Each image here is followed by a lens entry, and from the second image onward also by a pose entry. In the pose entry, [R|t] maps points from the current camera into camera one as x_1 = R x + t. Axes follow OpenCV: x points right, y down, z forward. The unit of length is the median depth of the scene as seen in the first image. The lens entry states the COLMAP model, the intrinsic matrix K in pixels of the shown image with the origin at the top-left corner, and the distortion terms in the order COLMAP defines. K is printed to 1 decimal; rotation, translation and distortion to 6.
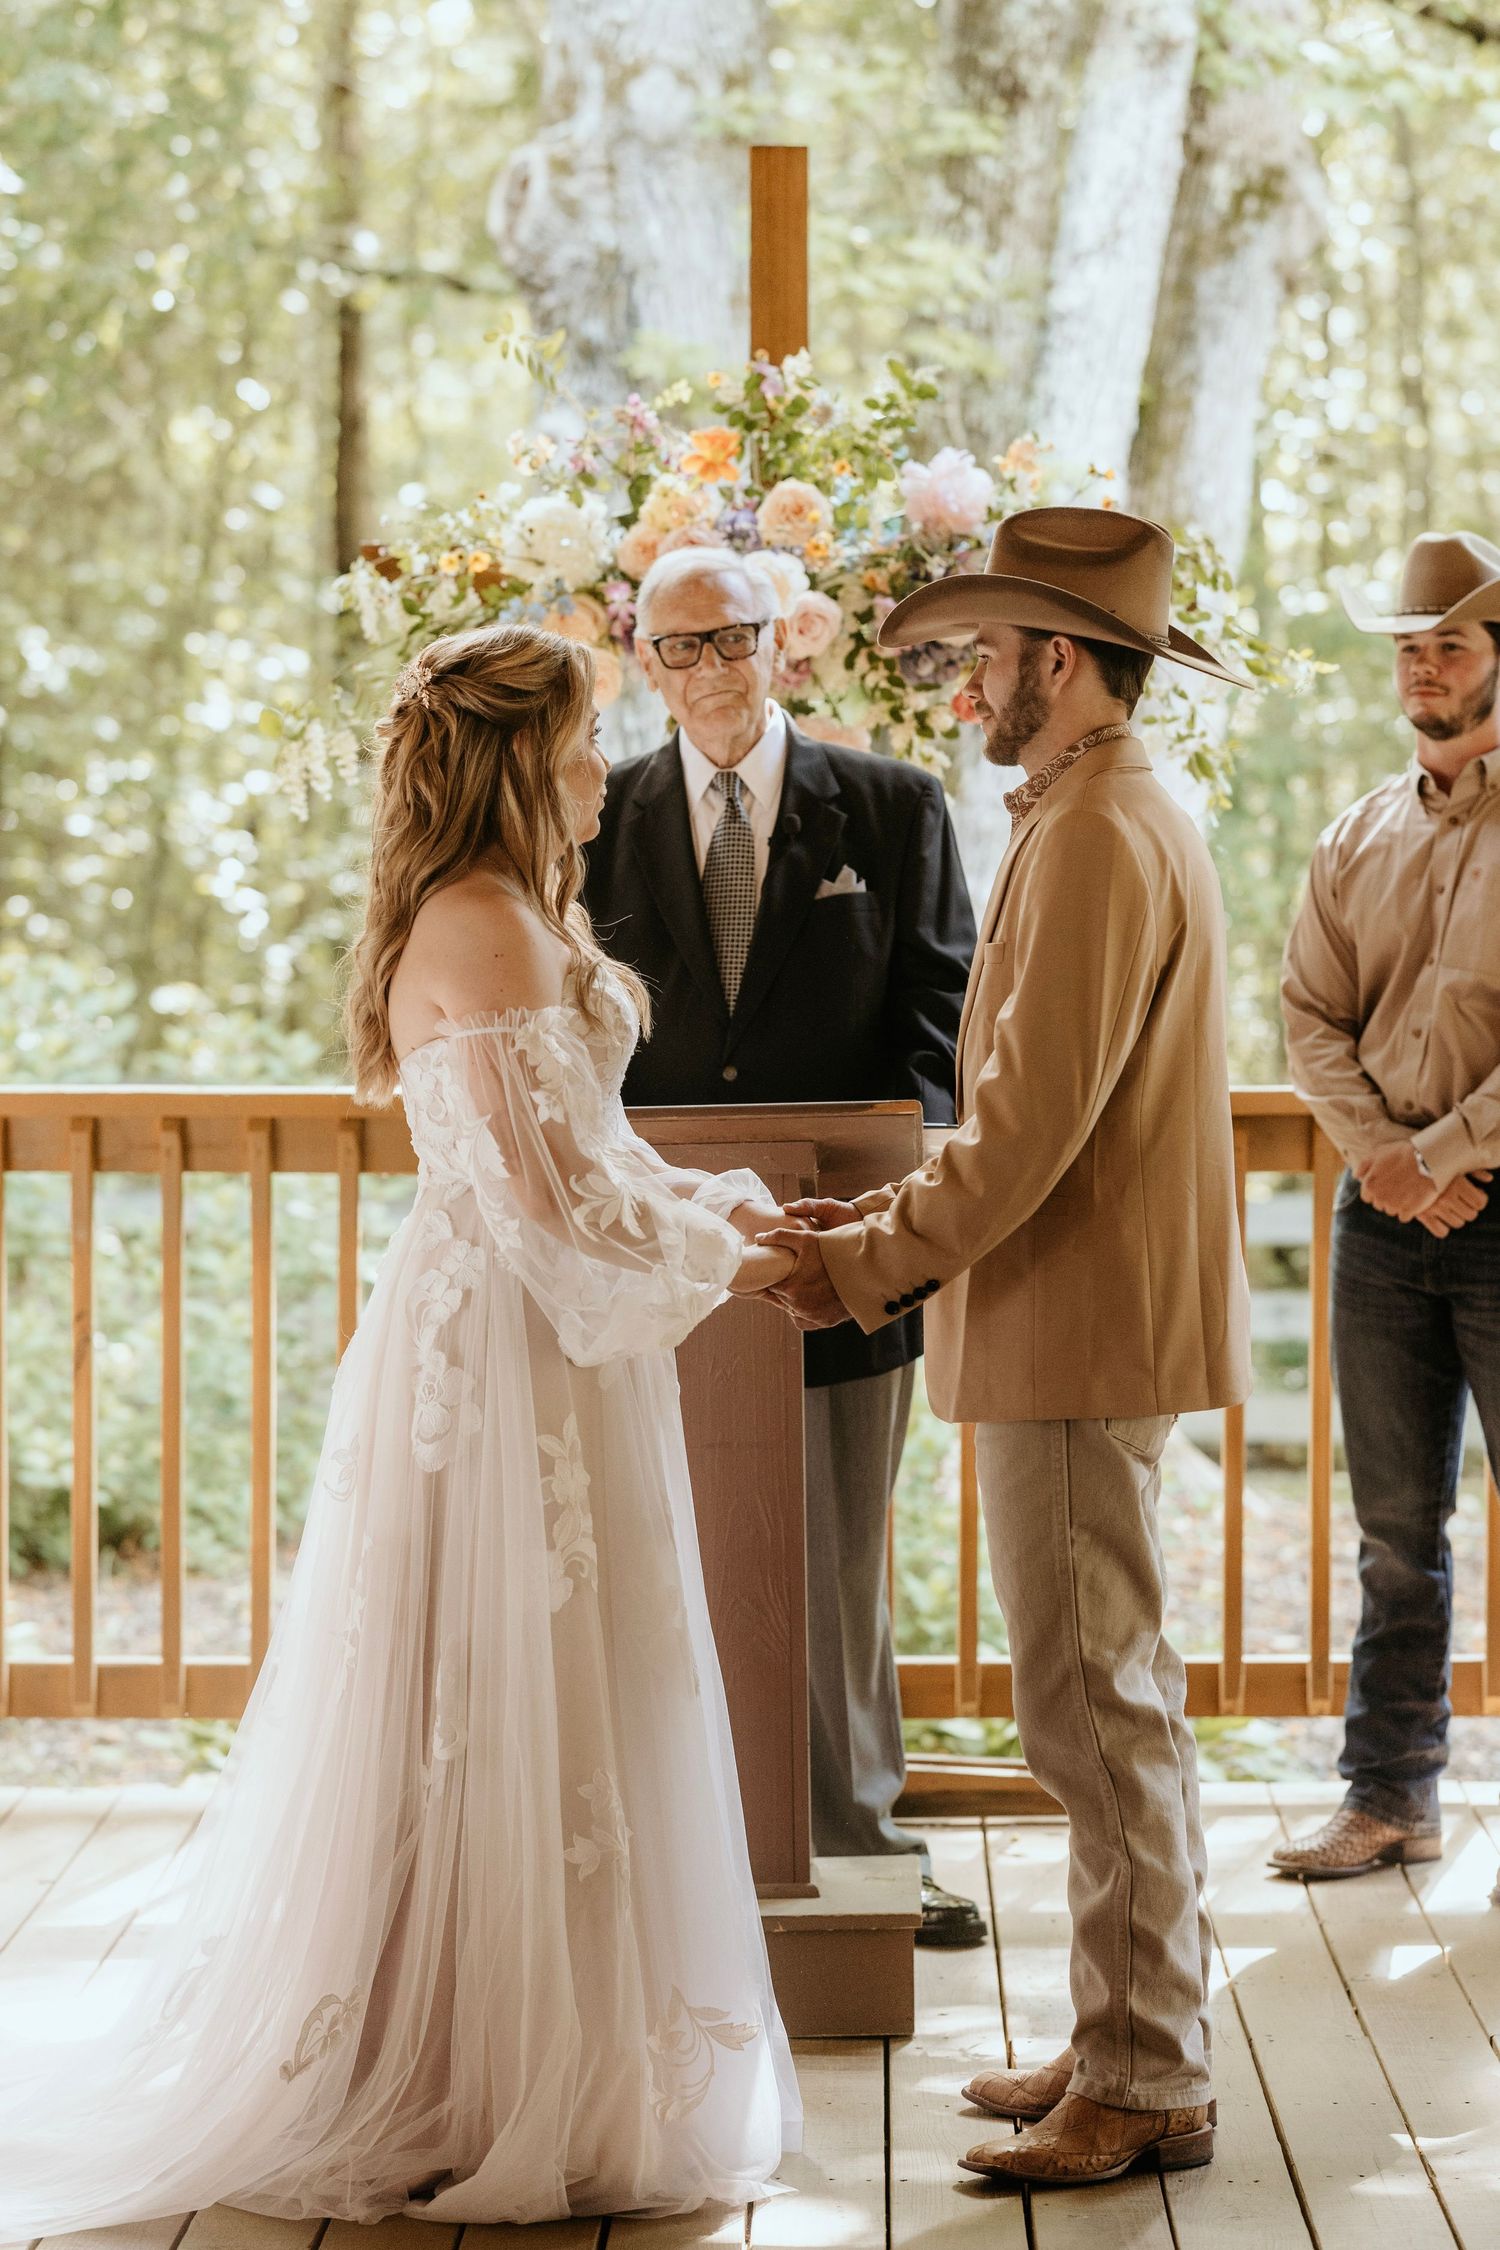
lens RADIAL K [[5698.5, 0, 750.0], [0, 5698.5, 1125.0], [0, 0, 1]] dist [0.003640, 0.175320]
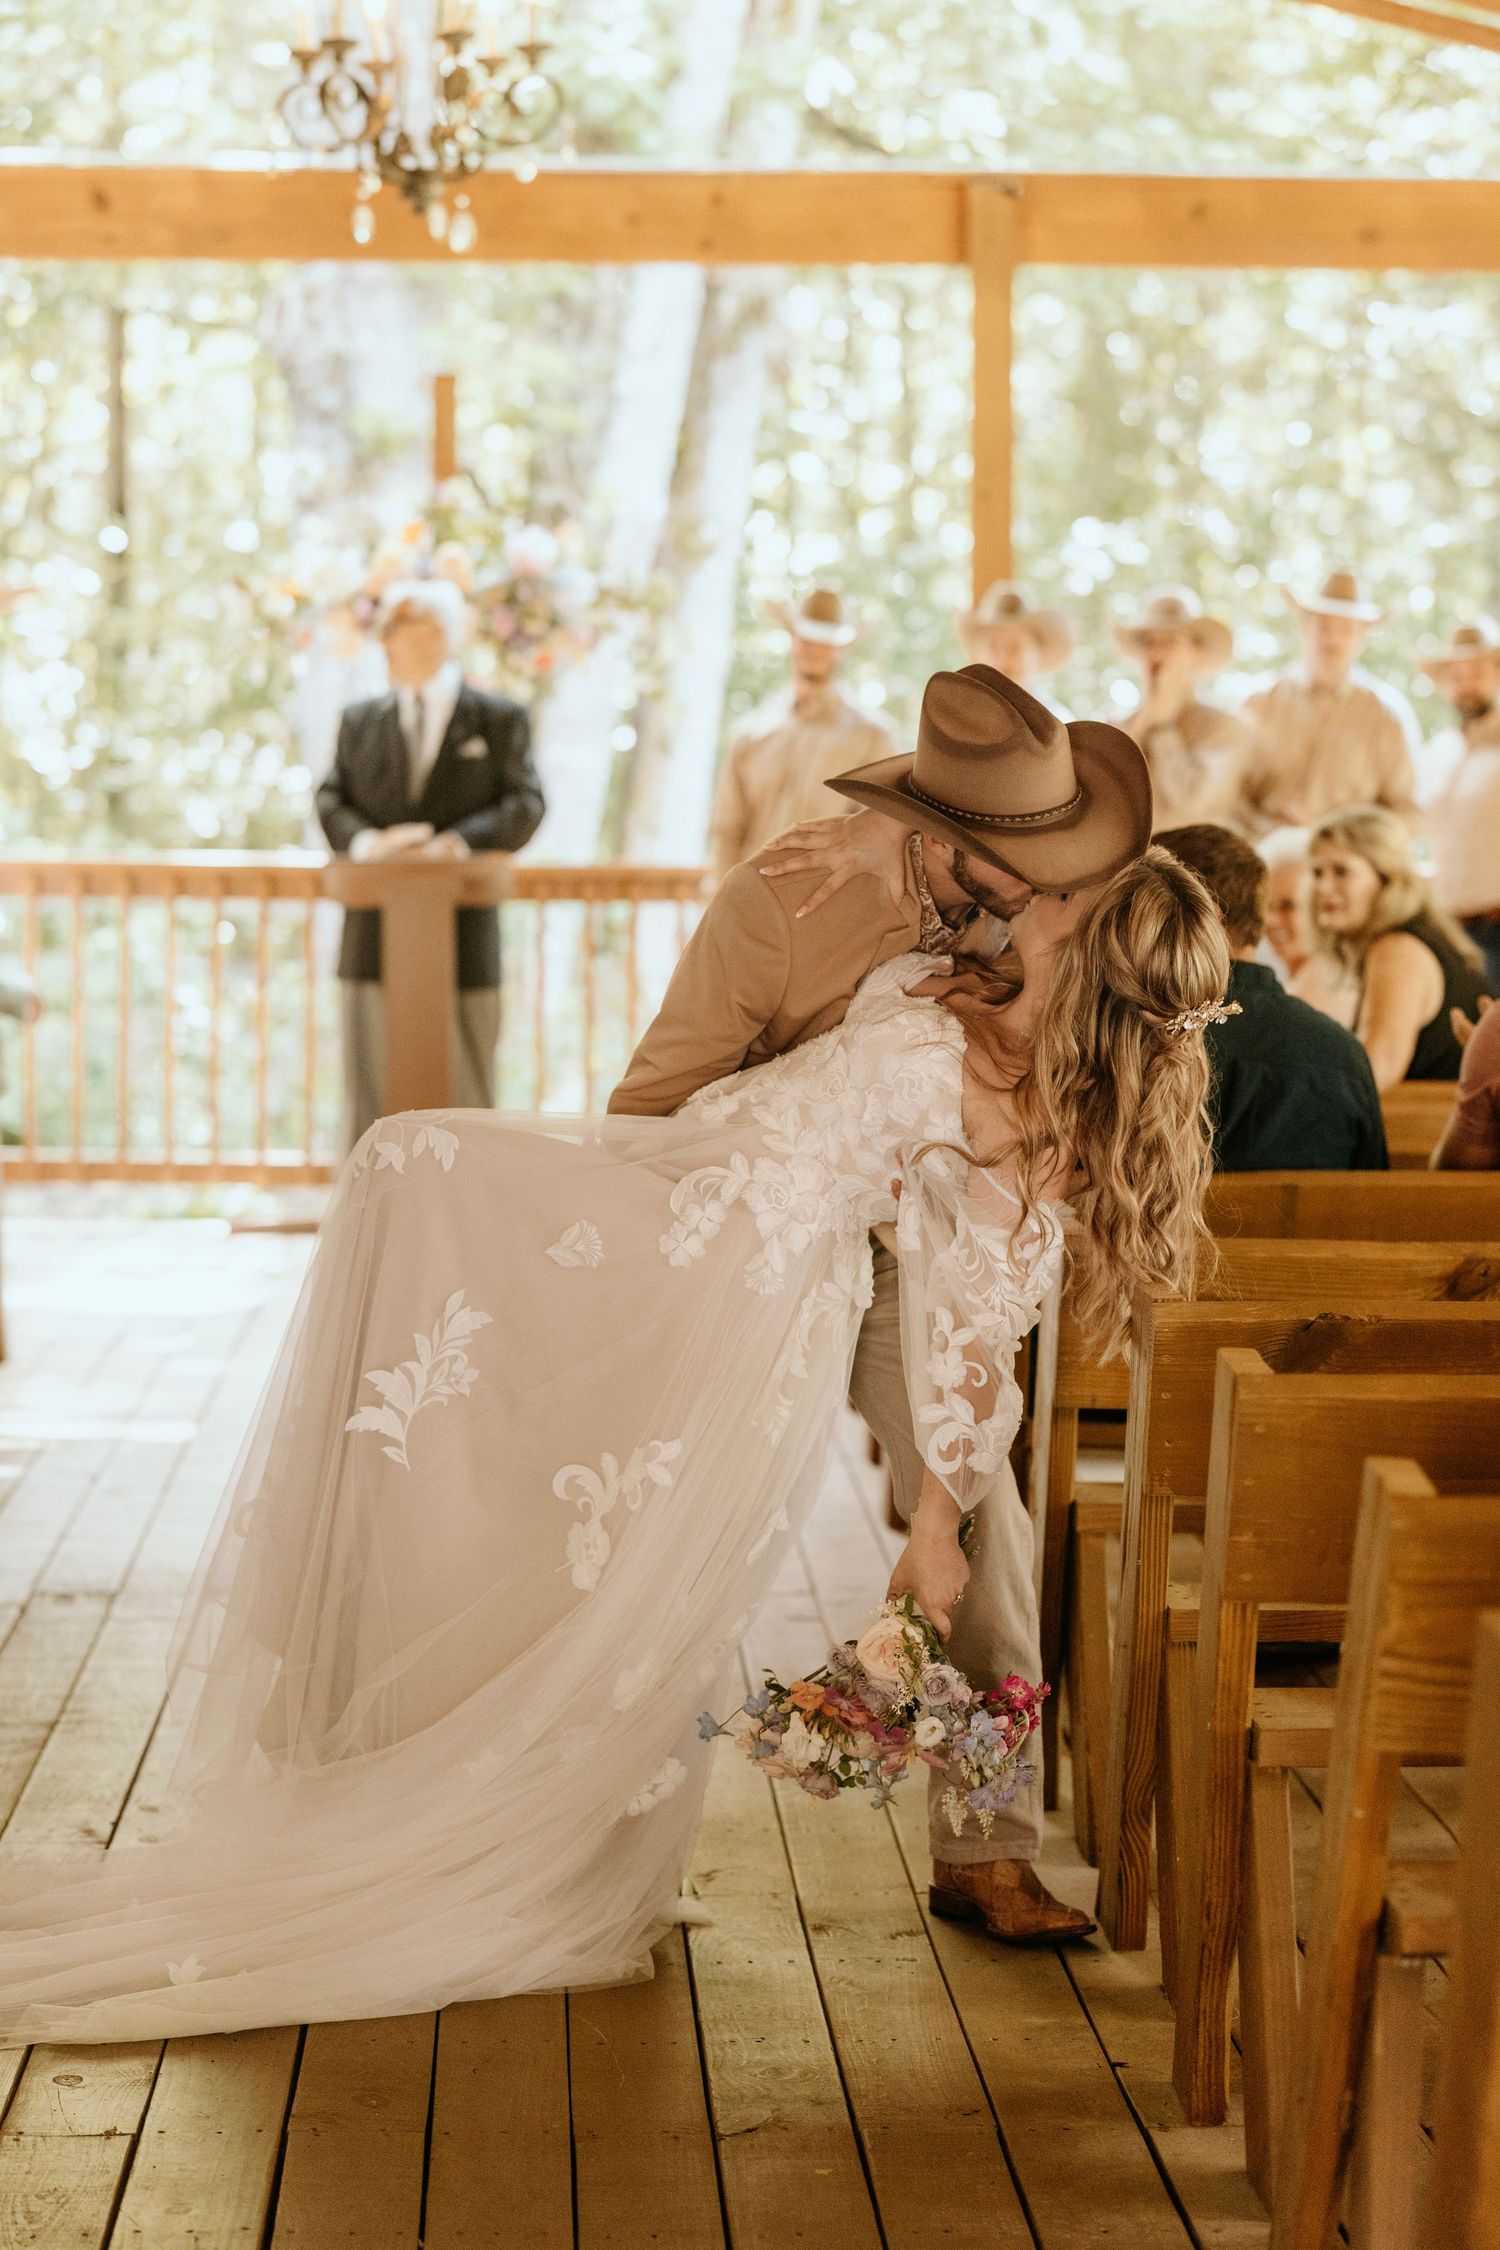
lens RADIAL K [[5698.5, 0, 750.0], [0, 5698.5, 1125.0], [0, 0, 1]] dist [0.003640, 0.175320]
pose [[0.998200, 0.002024, 0.059936, -0.004771], [-0.003473, 0.999704, 0.024070, 0.022360], [-0.059869, -0.024235, 0.997912, -0.586558]]
